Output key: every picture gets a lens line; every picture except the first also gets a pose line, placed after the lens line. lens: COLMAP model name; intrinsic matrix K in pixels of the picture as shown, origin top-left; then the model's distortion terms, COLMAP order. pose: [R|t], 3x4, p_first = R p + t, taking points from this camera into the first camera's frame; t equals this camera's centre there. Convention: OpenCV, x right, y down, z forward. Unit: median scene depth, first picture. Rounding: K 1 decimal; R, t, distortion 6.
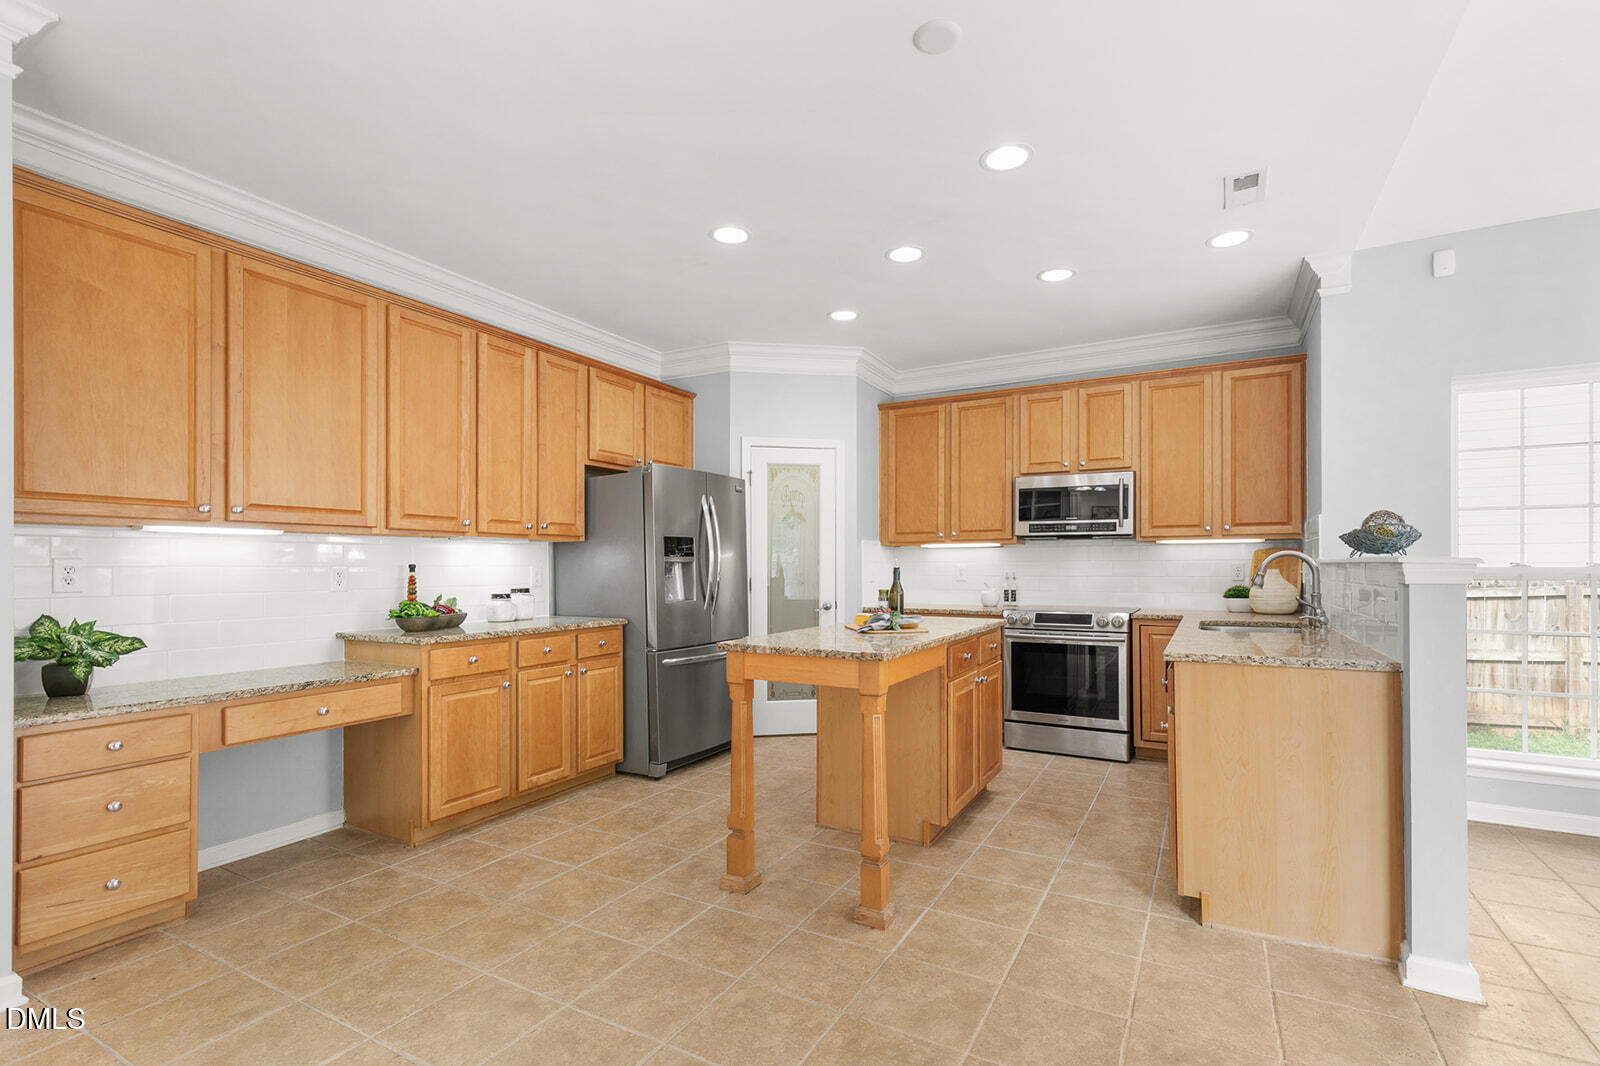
lens RADIAL K [[734.4, 0, 804.4], [0, 734.4, 559.5], [0, 0, 1]] dist [0.008788, 0.000503]
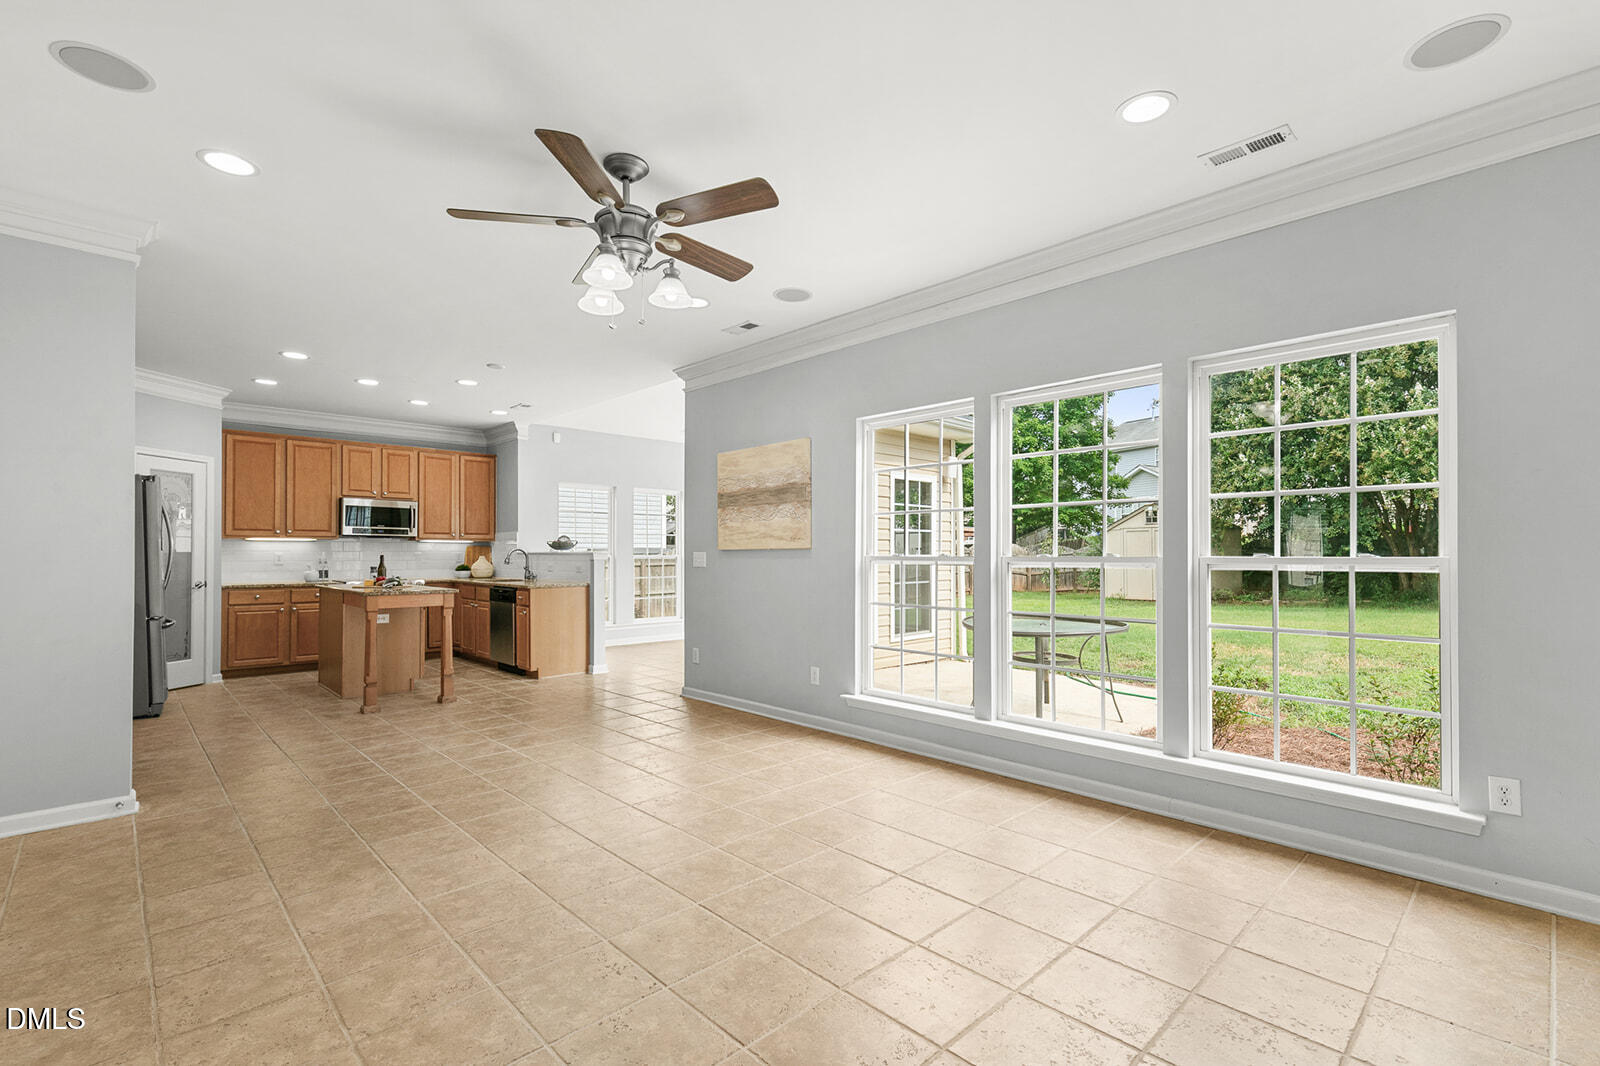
lens RADIAL K [[734.4, 0, 796.2], [0, 734.4, 547.4], [0, 0, 1]] dist [0.008788, 0.000503]
pose [[0.295843, 0.011732, 0.955165, -0.978255], [-0.010064, 0.999907, -0.009164, -0.000966], [-0.955184, -0.006901, 0.295934, -0.410266]]
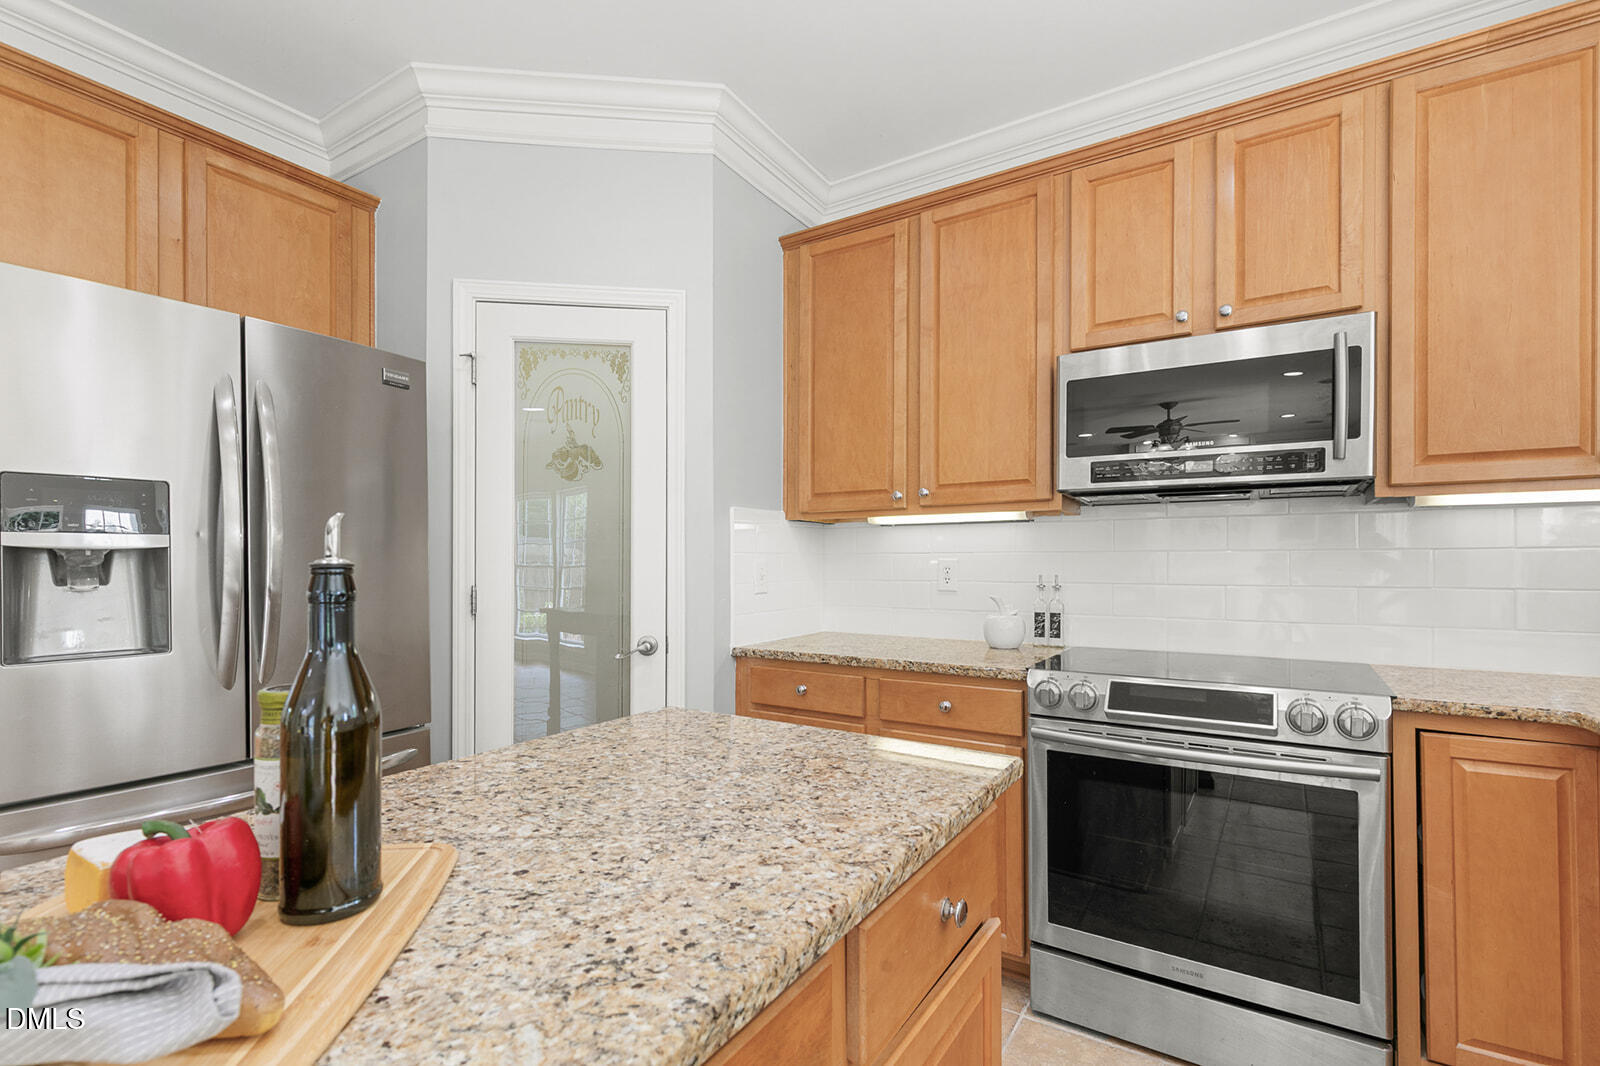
lens RADIAL K [[734.4, 0, 806.4], [0, 734.4, 558.1], [0, 0, 1]] dist [0.008788, 0.000503]
pose [[0.998751, 0.000209, -0.049961, 0.169621], [-0.000139, 0.999999, 0.001411, 0.007187], [0.049961, -0.001402, 0.998750, 0.593497]]
